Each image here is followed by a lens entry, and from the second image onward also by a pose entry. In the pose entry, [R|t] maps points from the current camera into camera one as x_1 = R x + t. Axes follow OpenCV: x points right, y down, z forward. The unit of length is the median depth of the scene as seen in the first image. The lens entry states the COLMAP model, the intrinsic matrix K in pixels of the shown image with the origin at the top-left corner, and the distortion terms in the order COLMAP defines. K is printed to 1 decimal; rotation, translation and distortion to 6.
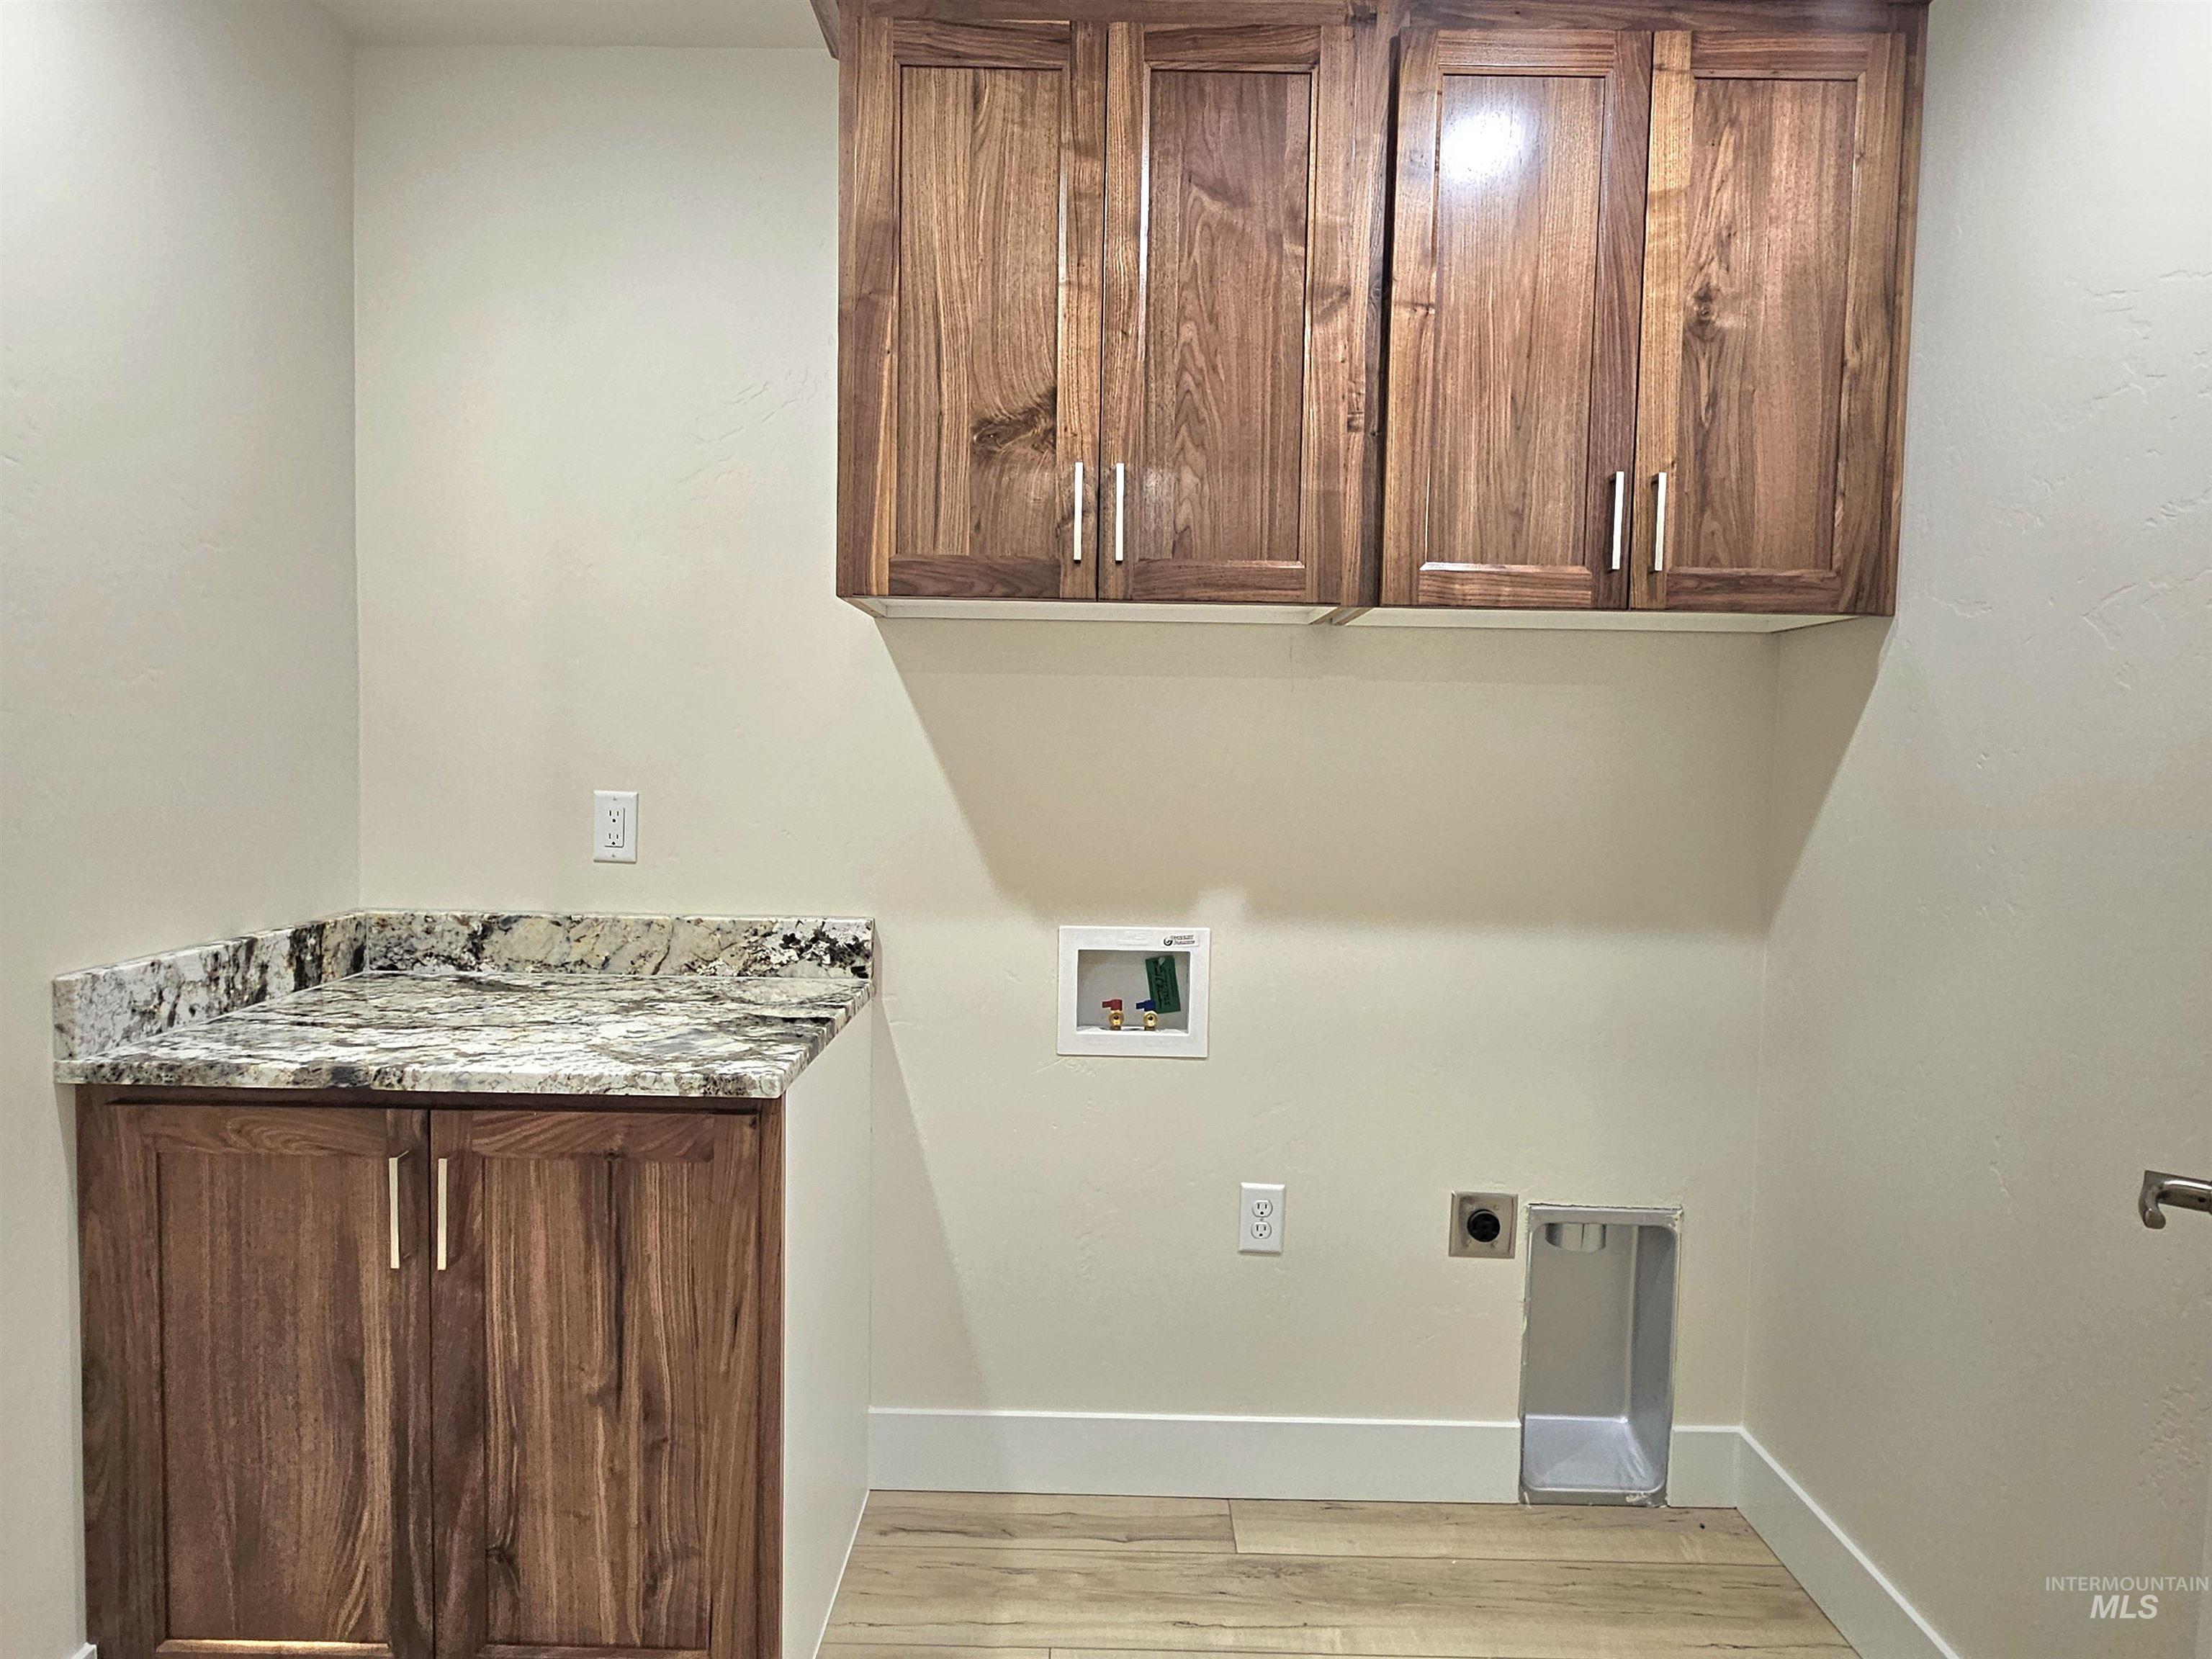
lens RADIAL K [[1285.7, 0, 1105.2], [0, 1285.7, 819.1], [0, 0, 1]] dist [0.005161, -0.003540]
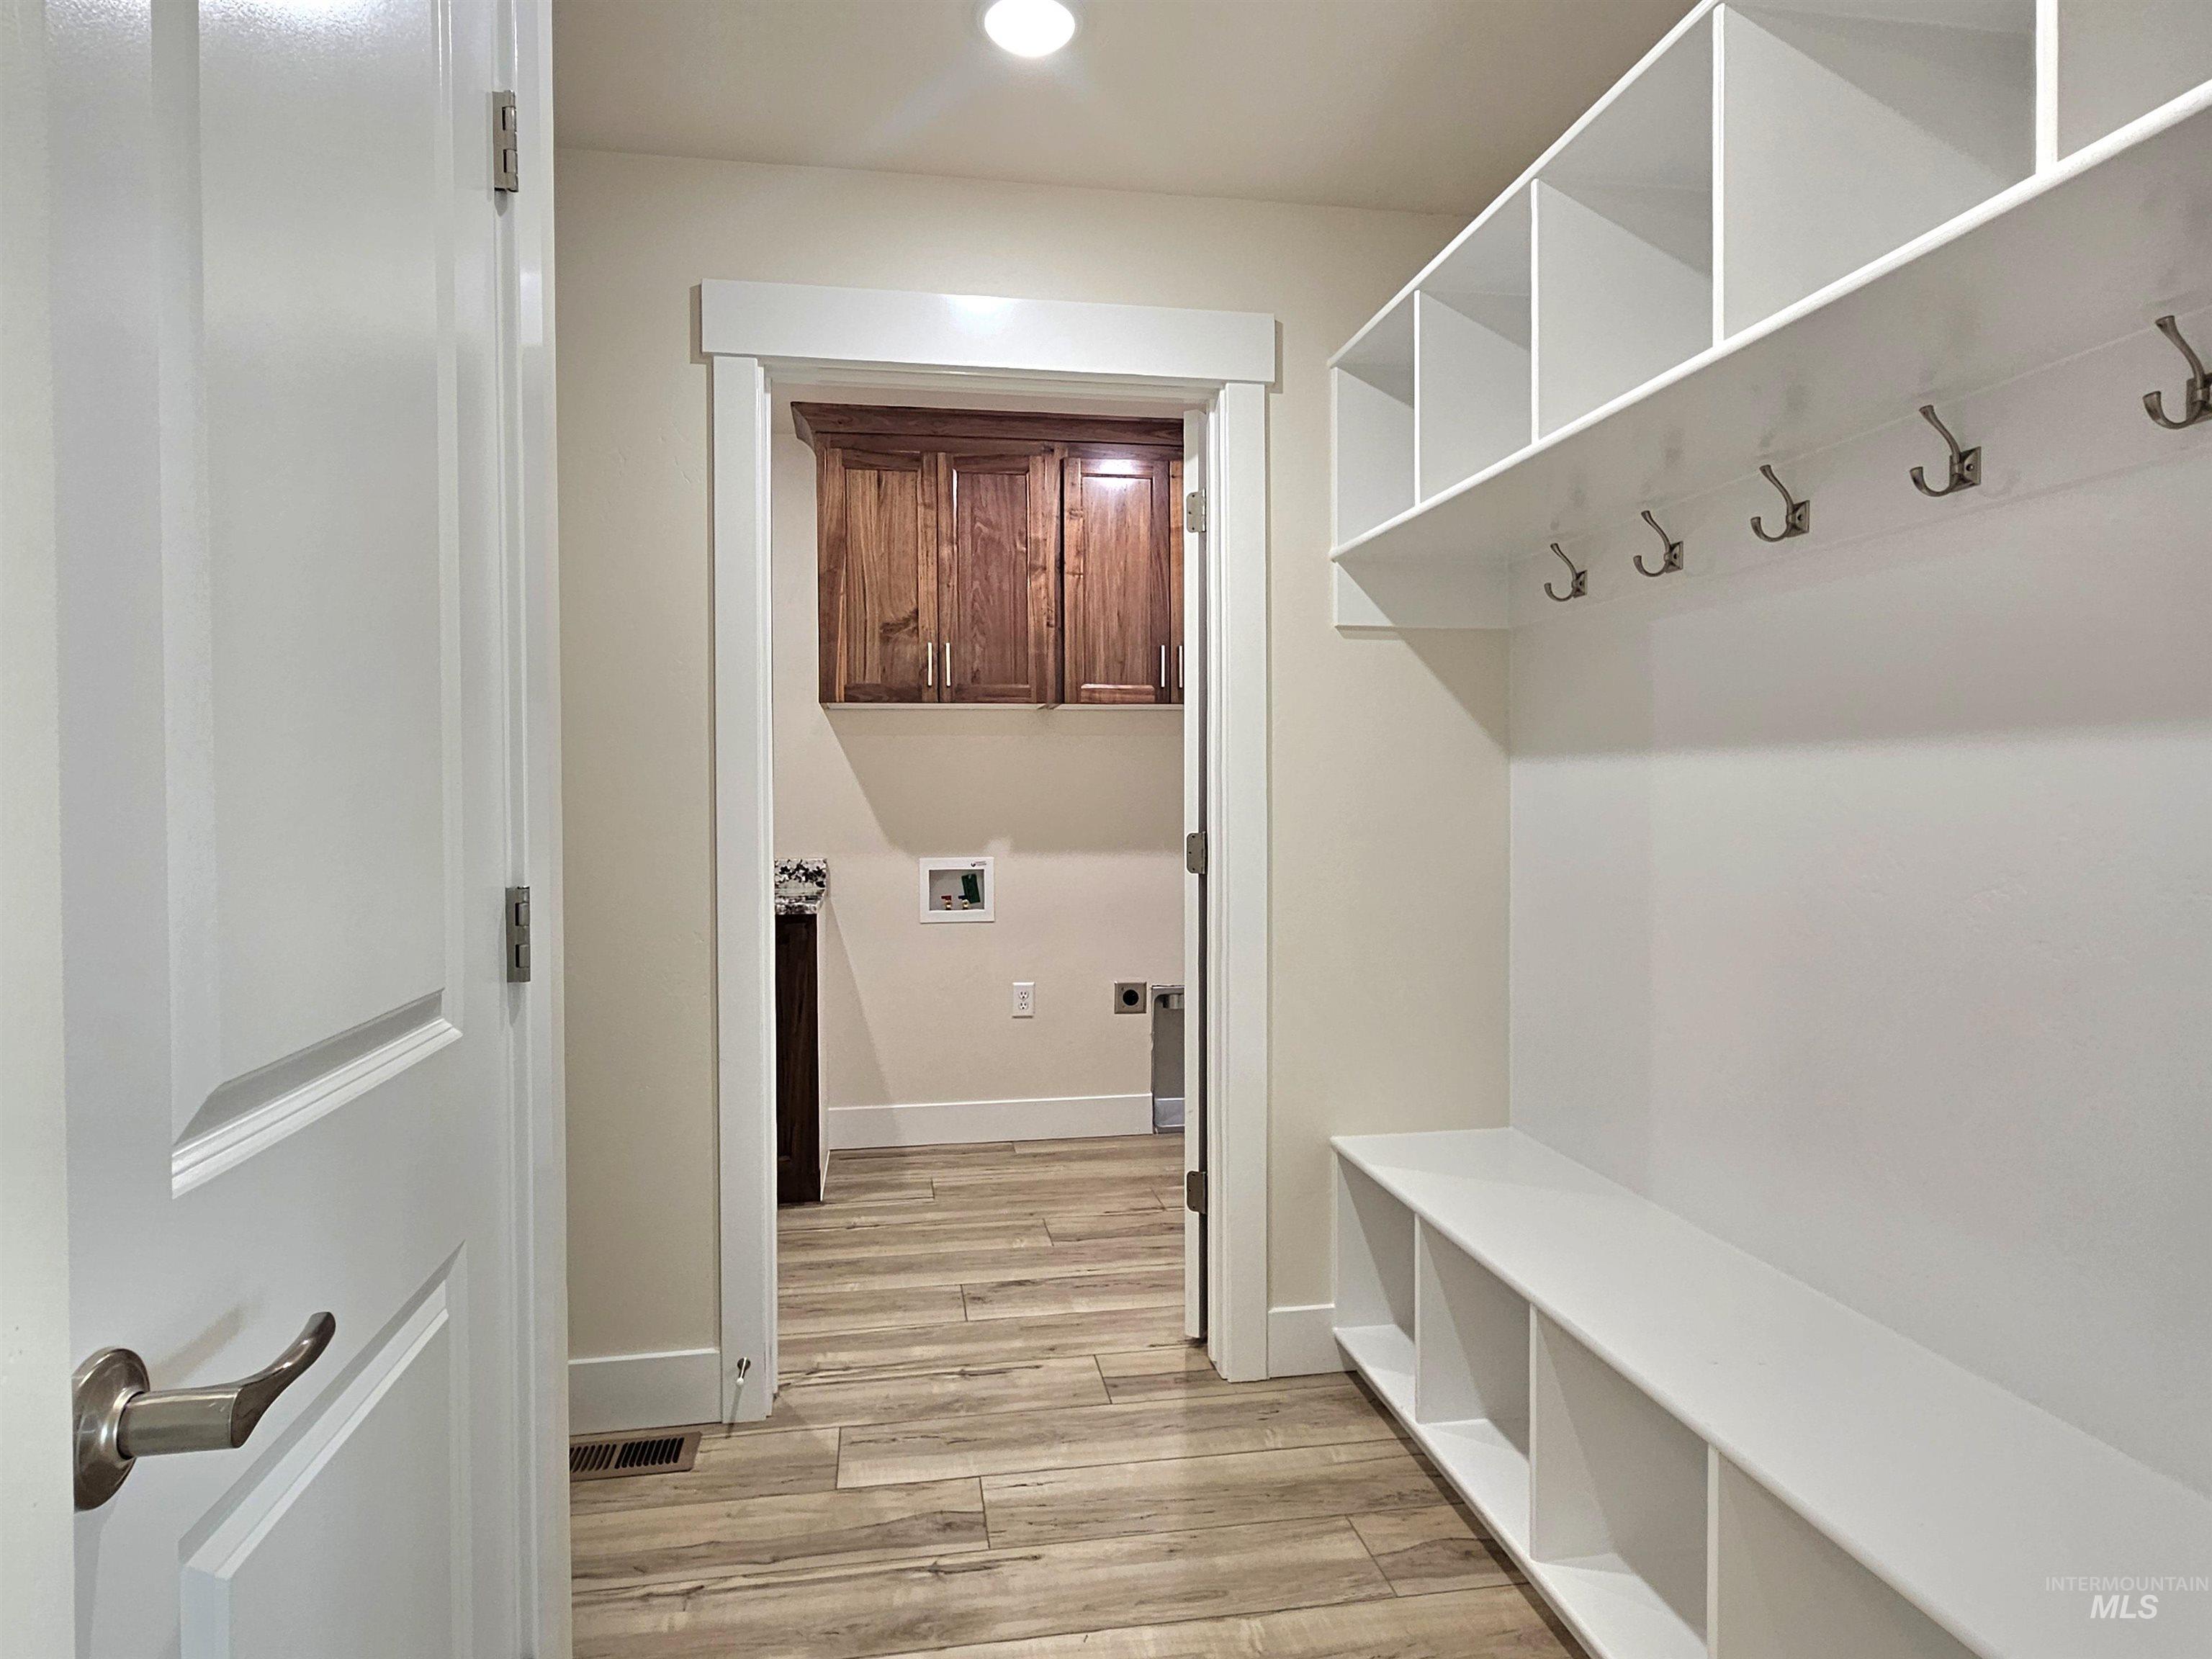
lens RADIAL K [[1285.7, 0, 1094.9], [0, 1285.7, 823.2], [0, 0, 1]] dist [0.005161, -0.003540]
pose [[0.985904, -0.028170, 0.164921, -0.113741], [0.033629, 0.998972, -0.030400, 0.116624], [-0.163895, 0.035518, 0.985838, -1.243667]]
